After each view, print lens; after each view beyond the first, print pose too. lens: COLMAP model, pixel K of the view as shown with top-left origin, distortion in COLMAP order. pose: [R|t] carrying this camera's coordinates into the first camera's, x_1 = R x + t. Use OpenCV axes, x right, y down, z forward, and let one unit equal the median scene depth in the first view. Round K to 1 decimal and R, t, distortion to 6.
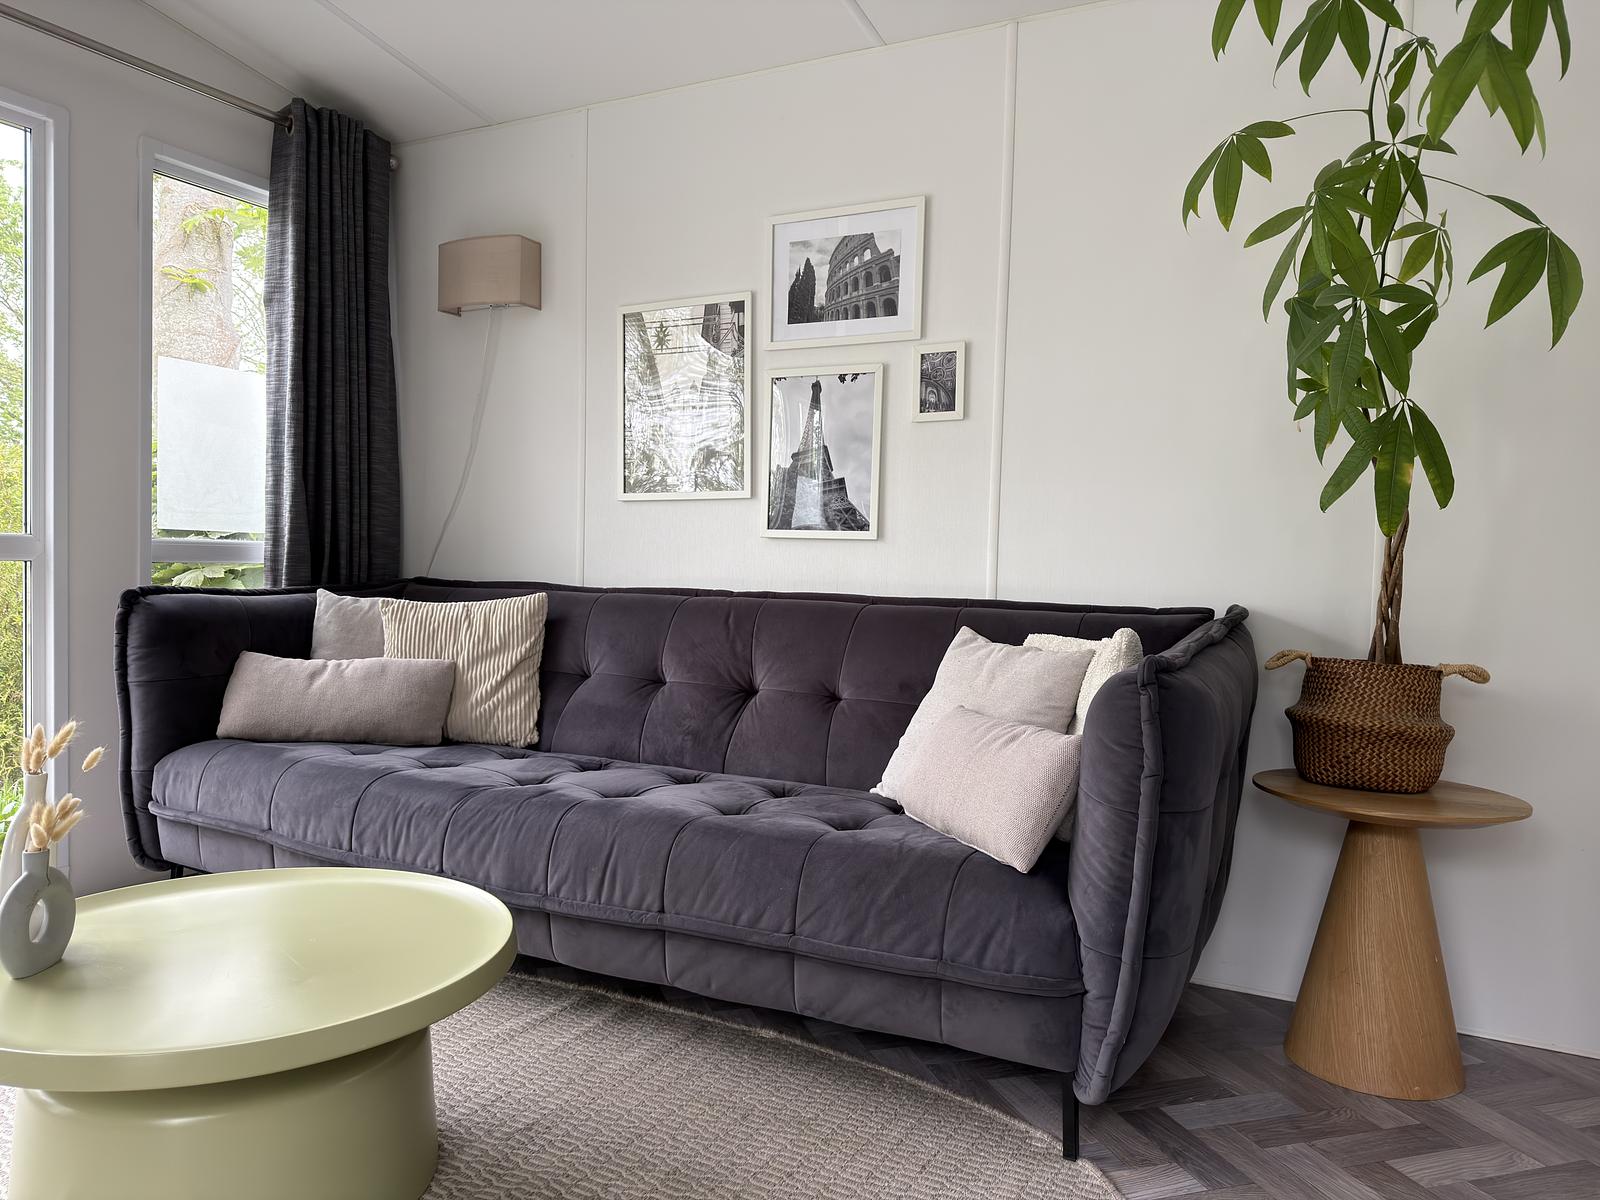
lens RADIAL K [[1119.1, 0, 800.0], [0, 1119.1, 600.0], [0, 0, 1]] dist [0.074936, -0.084637]
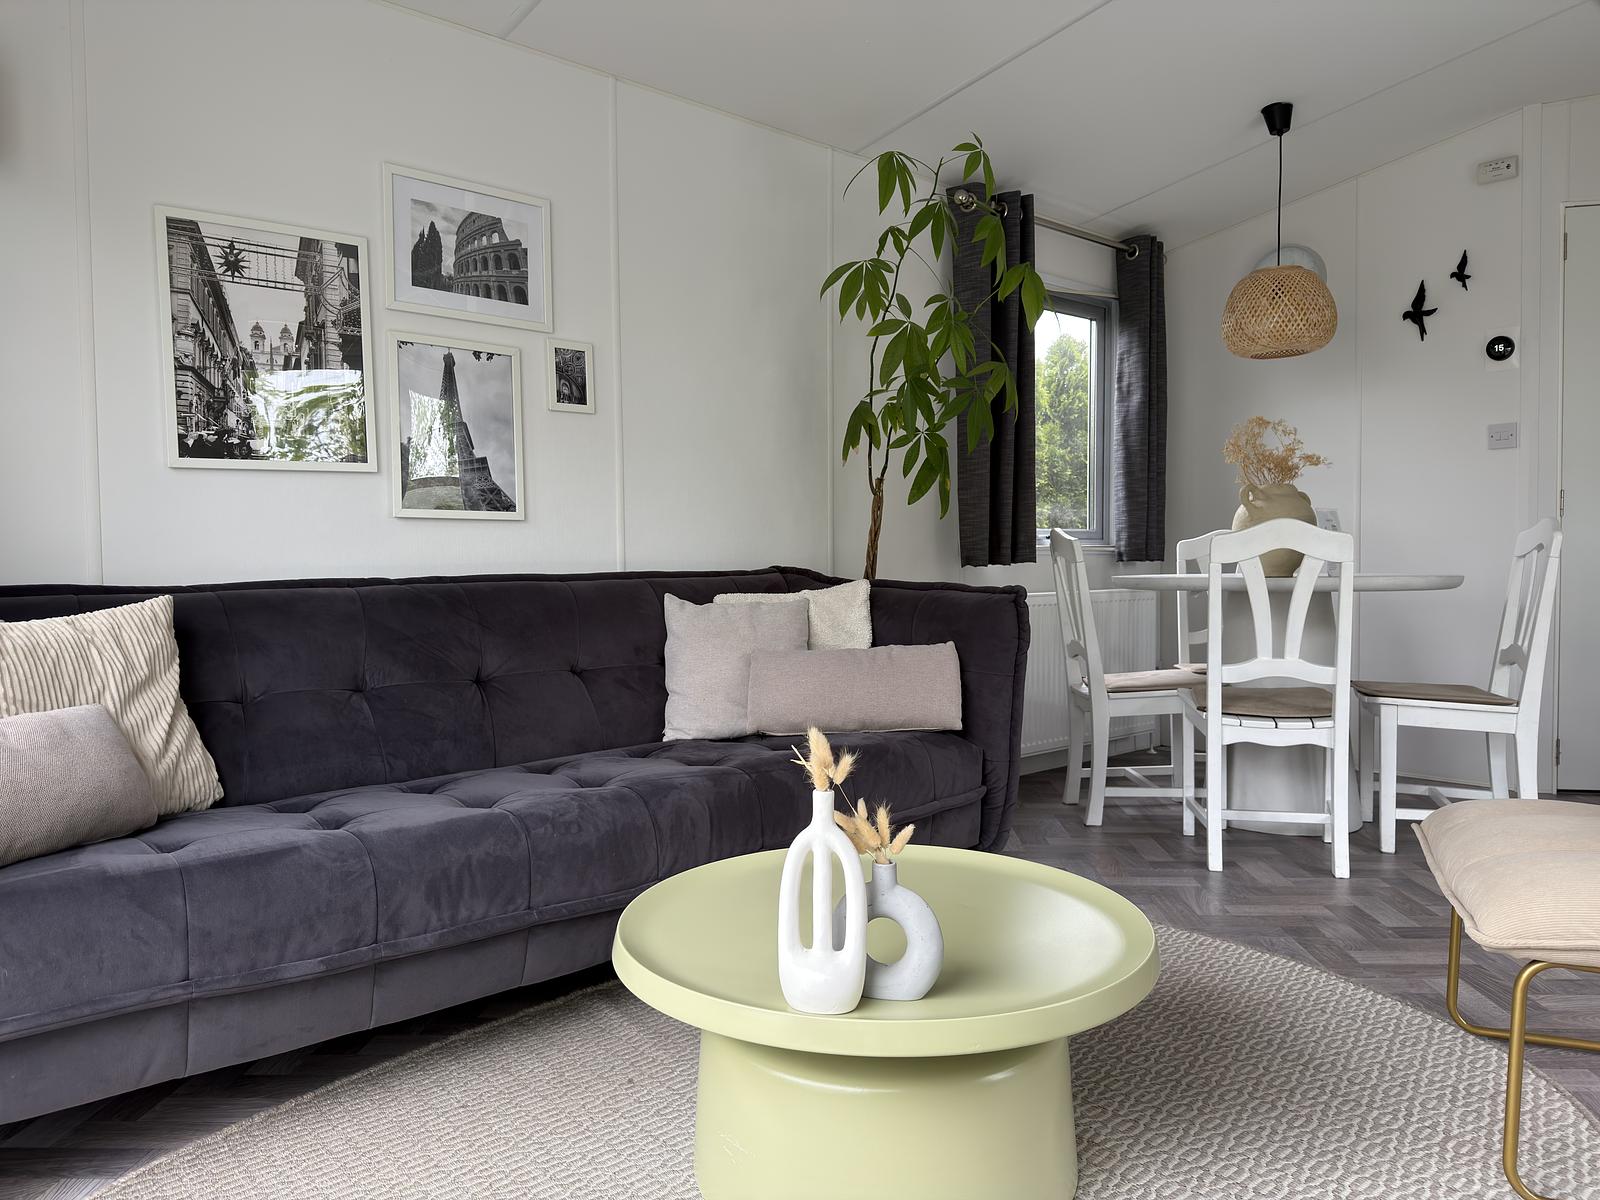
lens RADIAL K [[1129.4, 0, 880.9], [0, 1129.4, 572.8], [0, 0, 1]] dist [0.054791, 0.000007]
pose [[0.323919, -0.046100, 0.944961, -1.058447], [0.054877, 0.998046, 0.029879, -0.024188], [-0.944492, 0.042178, 0.325816, 0.461648]]
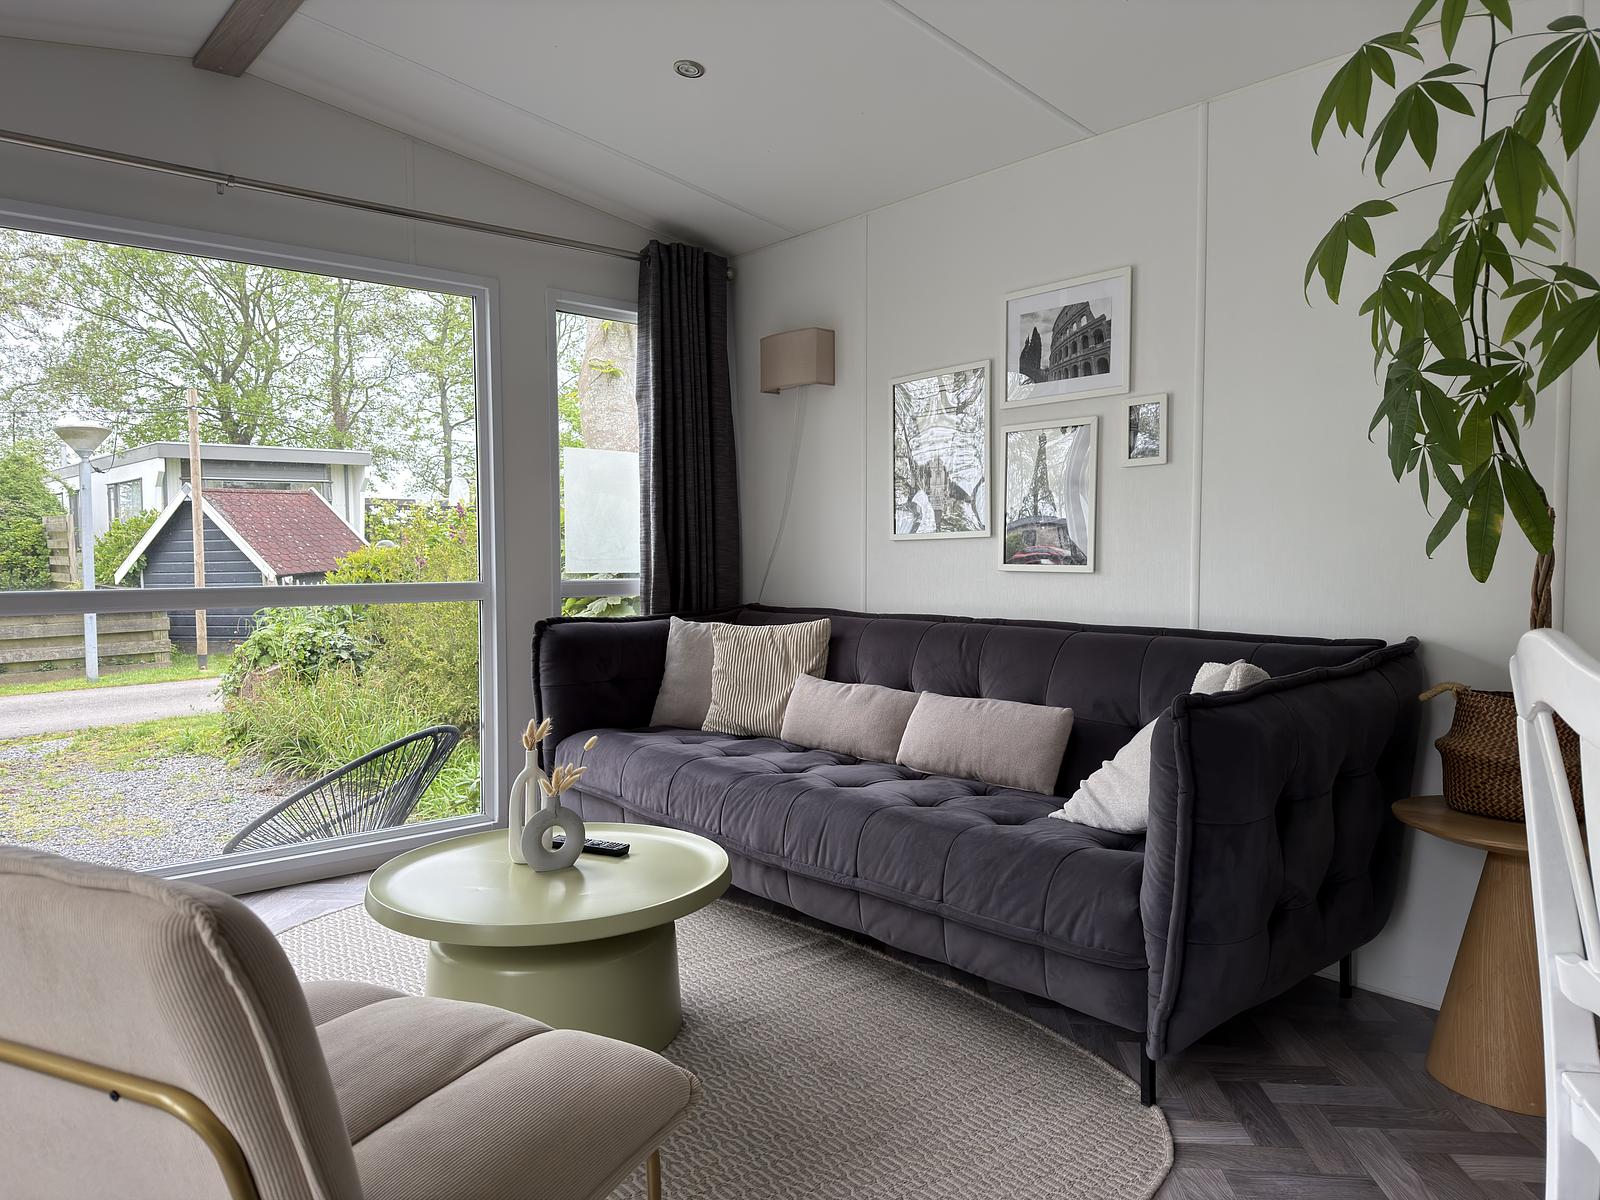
lens RADIAL K [[1119.1, 0, 800.0], [0, 1119.1, 600.0], [0, 0, 1]] dist [0.074936, -0.084637]
pose [[0.925054, -0.009560, -0.379715, 0.292368], [0.012264, 0.999914, 0.004704, -0.045935], [0.379637, -0.009008, 0.925091, -0.207055]]
